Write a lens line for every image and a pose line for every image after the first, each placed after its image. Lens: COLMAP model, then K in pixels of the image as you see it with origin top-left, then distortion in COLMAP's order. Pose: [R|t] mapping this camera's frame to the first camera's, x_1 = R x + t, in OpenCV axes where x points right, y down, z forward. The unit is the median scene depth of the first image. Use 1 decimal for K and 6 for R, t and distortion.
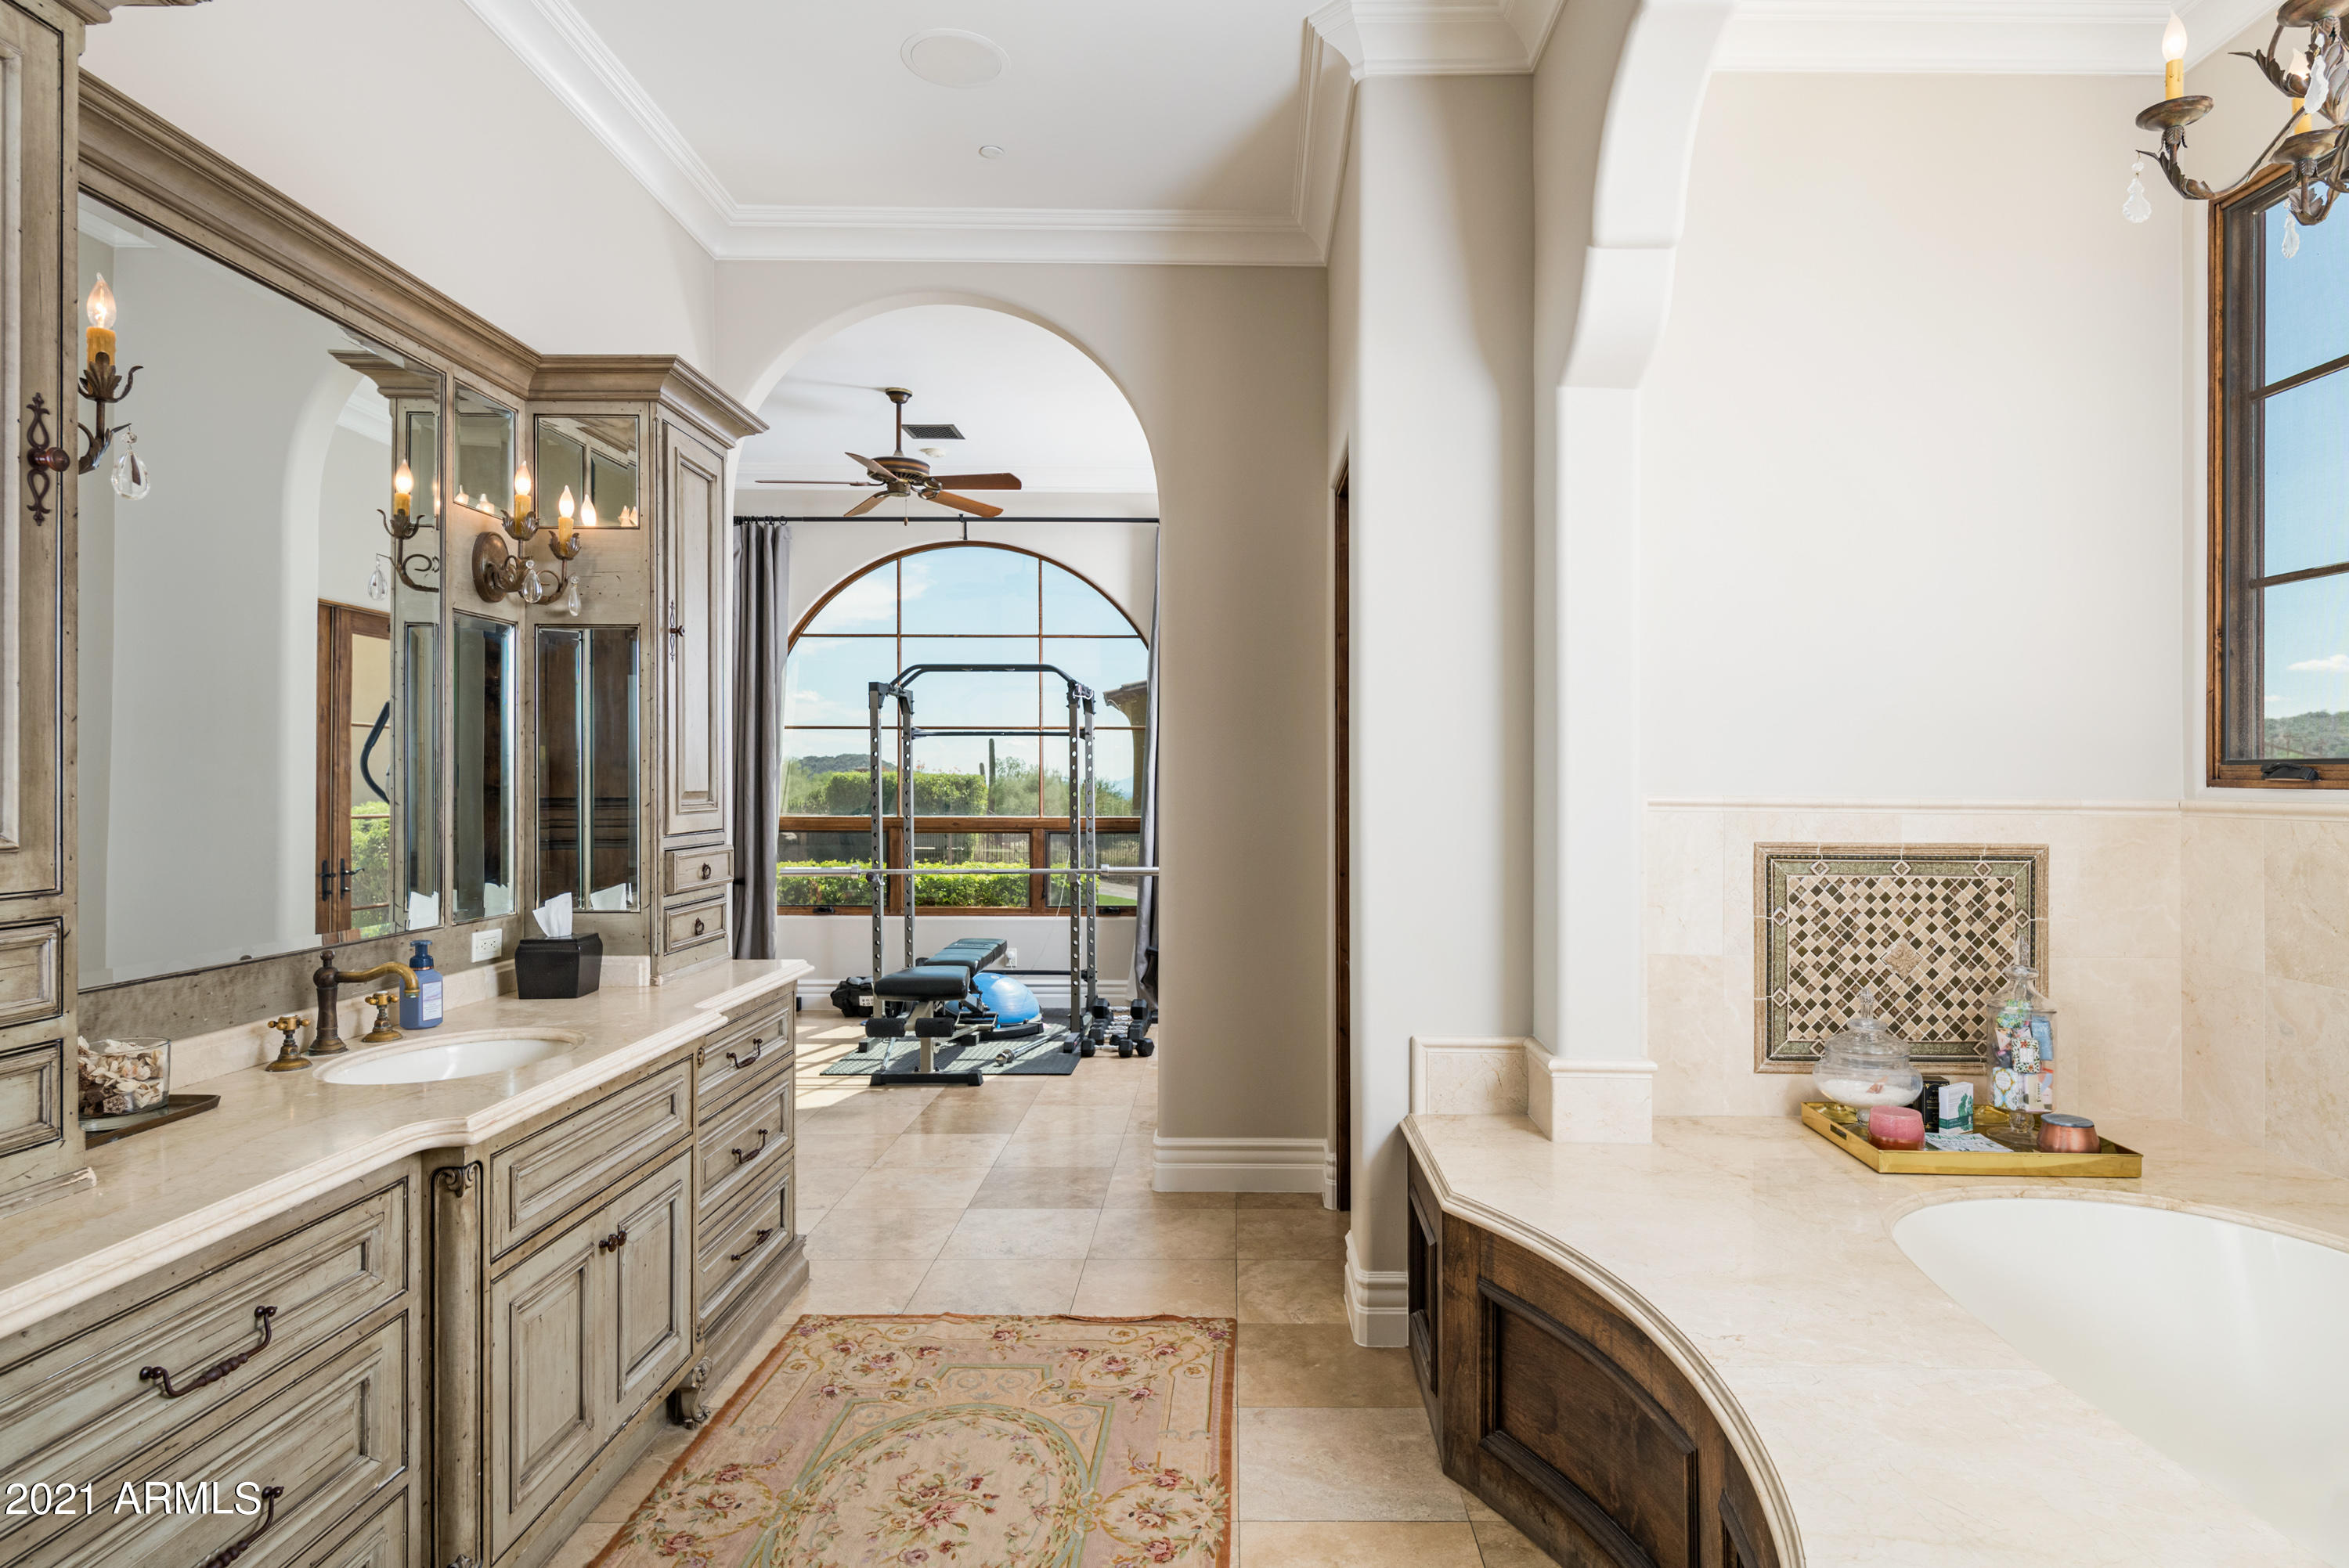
lens RADIAL K [[1262.5, 0, 1224.3], [0, 1262.5, 783.6], [0, 0, 1]] dist [0.001986, -0.000038]
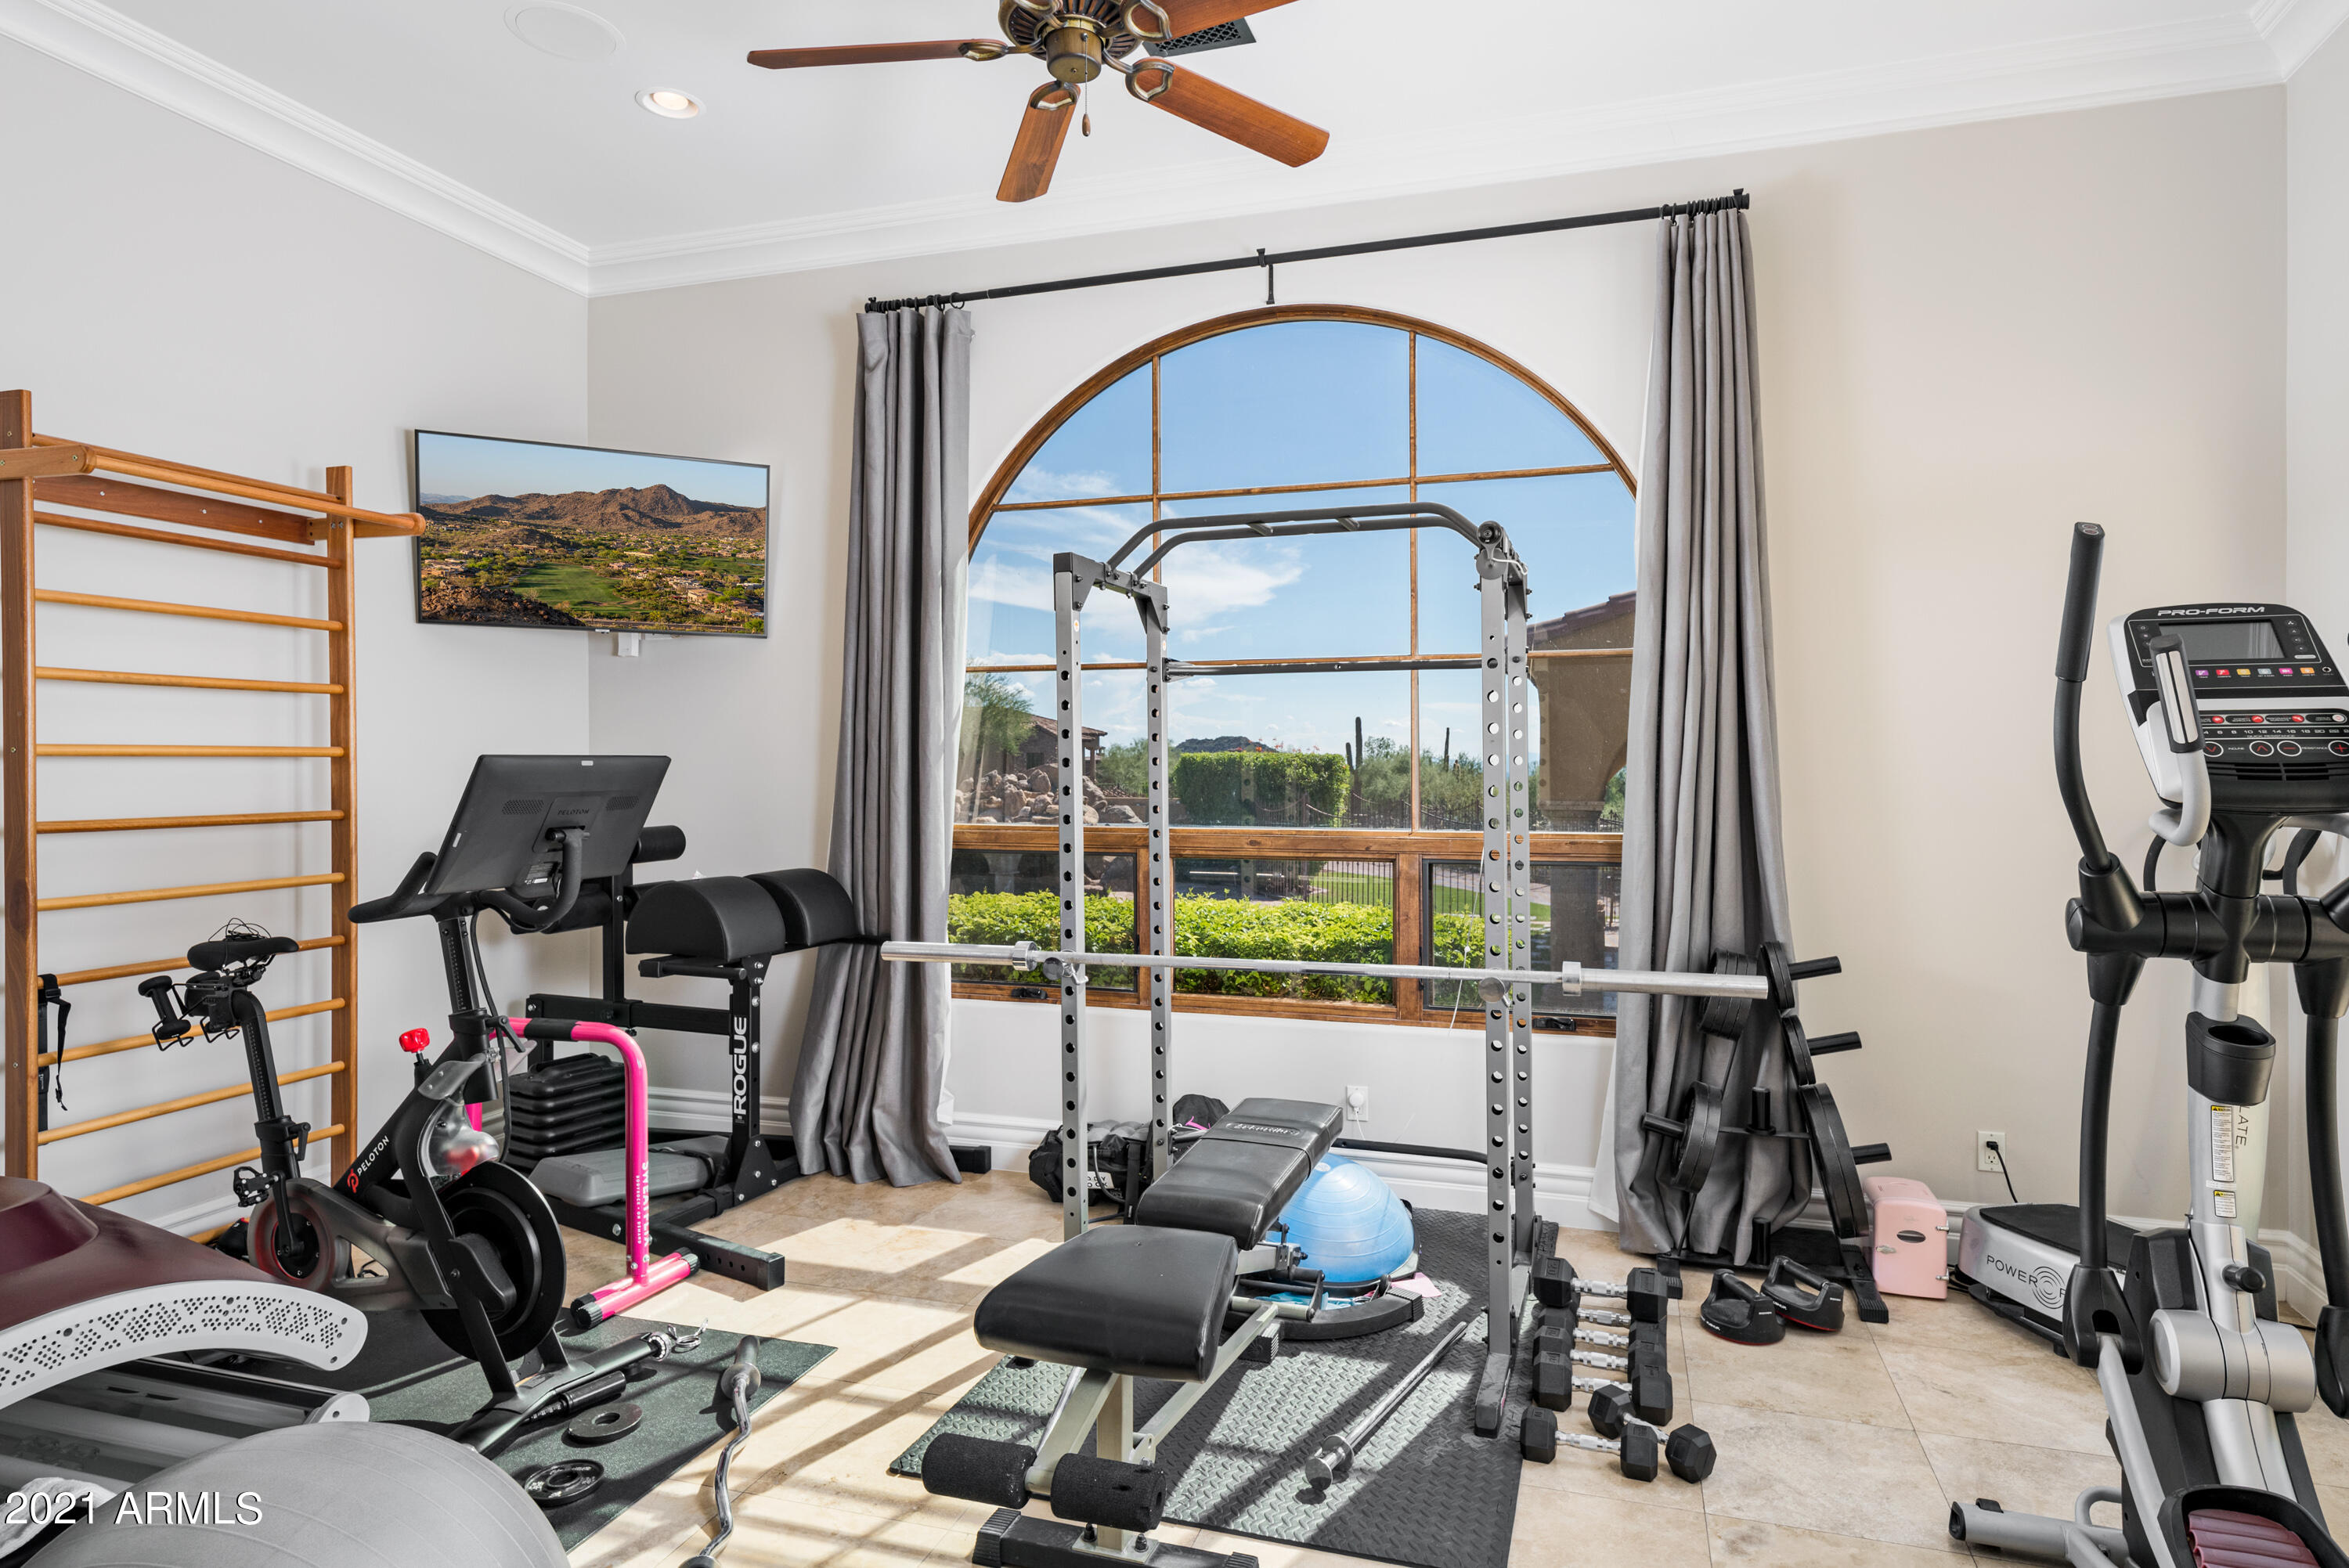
lens RADIAL K [[1262.5, 0, 1224.3], [0, 1262.5, 783.6], [0, 0, 1]] dist [0.001986, -0.000038]
pose [[0.958250, 0.001916, -0.285926, -0.067181], [0.002567, 0.999880, 0.015303, -0.001492], [0.285921, -0.015398, 0.958129, 0.446341]]
